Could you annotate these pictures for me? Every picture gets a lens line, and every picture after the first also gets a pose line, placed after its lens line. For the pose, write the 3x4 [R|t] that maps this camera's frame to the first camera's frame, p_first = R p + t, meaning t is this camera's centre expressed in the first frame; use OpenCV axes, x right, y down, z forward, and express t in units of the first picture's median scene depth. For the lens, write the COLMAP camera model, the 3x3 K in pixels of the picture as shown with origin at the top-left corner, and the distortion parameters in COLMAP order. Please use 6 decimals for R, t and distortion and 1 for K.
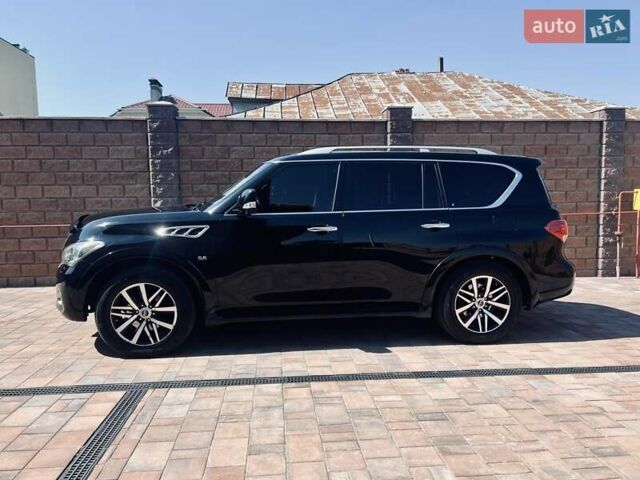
lens RADIAL K [[478.6, 0, 327.6], [0, 478.6, 239.1], [0, 0, 1]] dist [0.063925, -0.081153]
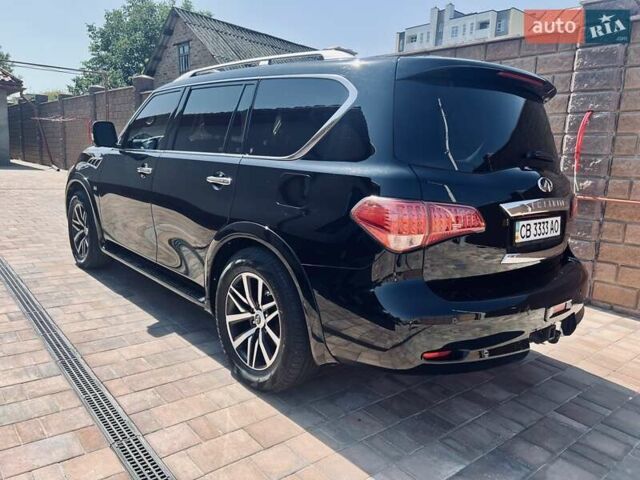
lens RADIAL K [[478.5, 0, 320.0], [0, 478.5, 240.0], [0, 0, 1]] dist [0.057033, -0.061163]
pose [[0.558539, 0.186211, -0.808307, 0.878676], [-0.131801, 0.982019, 0.135155, -0.057173], [0.818940, 0.031046, 0.573039, 0.769685]]
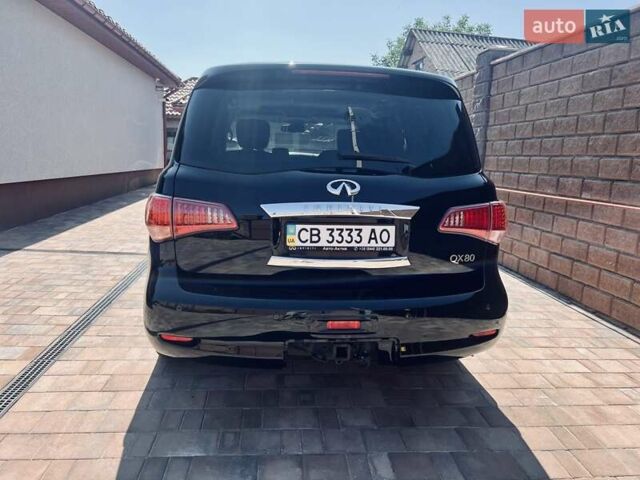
lens RADIAL K [[478.6, 0, 327.6], [0, 478.6, 239.1], [0, 0, 1]] dist [0.063925, -0.081153]
pose [[-0.009705, 0.183941, -0.982889, 1.069511], [-0.123630, 0.975174, 0.183717, -0.117312], [0.992281, 0.123298, 0.013276, 1.293052]]
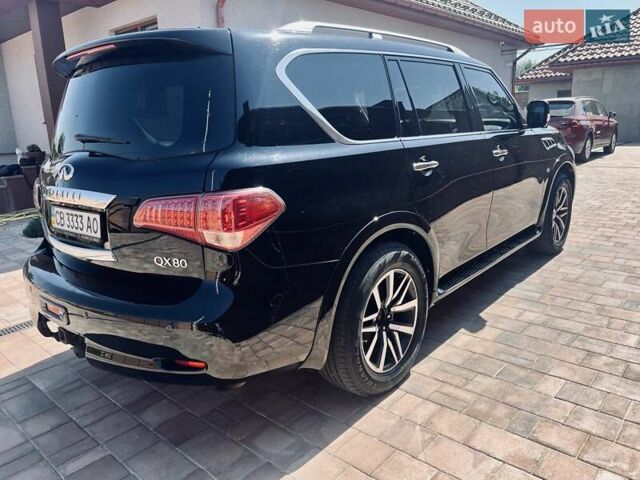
lens RADIAL K [[479.8, 0, 337.1], [0, 479.8, 232.8], [0, 0, 1]] dist [0.062984, -0.076783]
pose [[-0.734547, 0.190545, -0.651255, 0.690564], [-0.011130, 0.956251, 0.292334, -0.170580], [0.678466, 0.221982, -0.700291, 1.874520]]
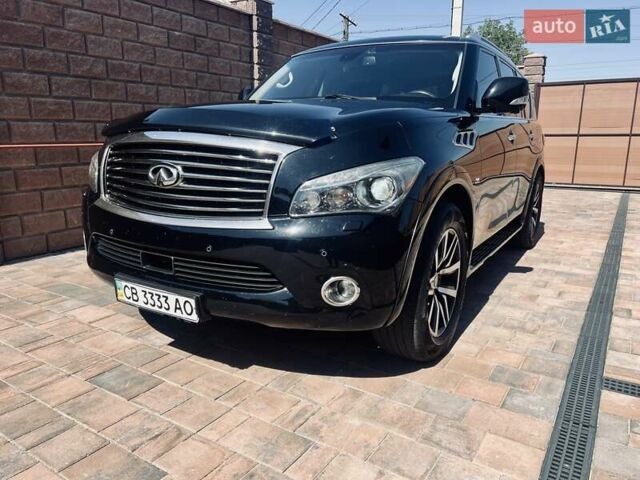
lens RADIAL K [[481.0, 0, 320.0], [0, 481.0, 240.0], [0, 0, 1]] dist [0.031374, -0.028902]
pose [[0.631607, -0.154304, 0.759778, -0.877003], [0.052476, 0.986255, 0.156676, 0.004330], [-0.773511, -0.059088, 0.631022, 0.720578]]
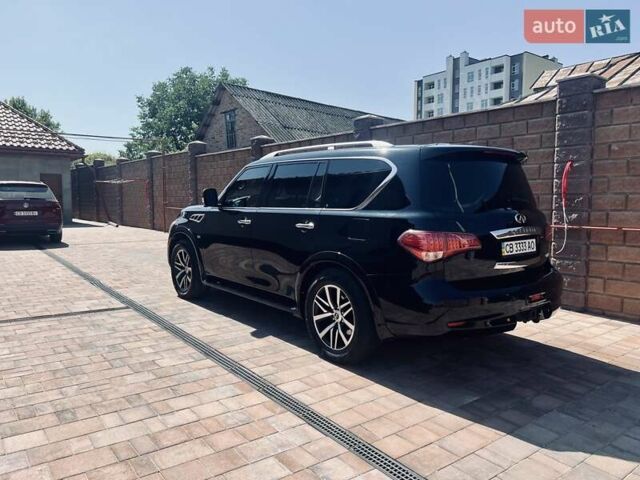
lens RADIAL K [[478.6, 0, 327.6], [0, 478.6, 239.1], [0, 0, 1]] dist [0.063925, -0.081153]
pose [[0.529209, 0.084795, -0.844244, 1.119194], [-0.084660, 0.995306, 0.046899, -0.052908], [0.844257, 0.046654, 0.533903, 0.539317]]
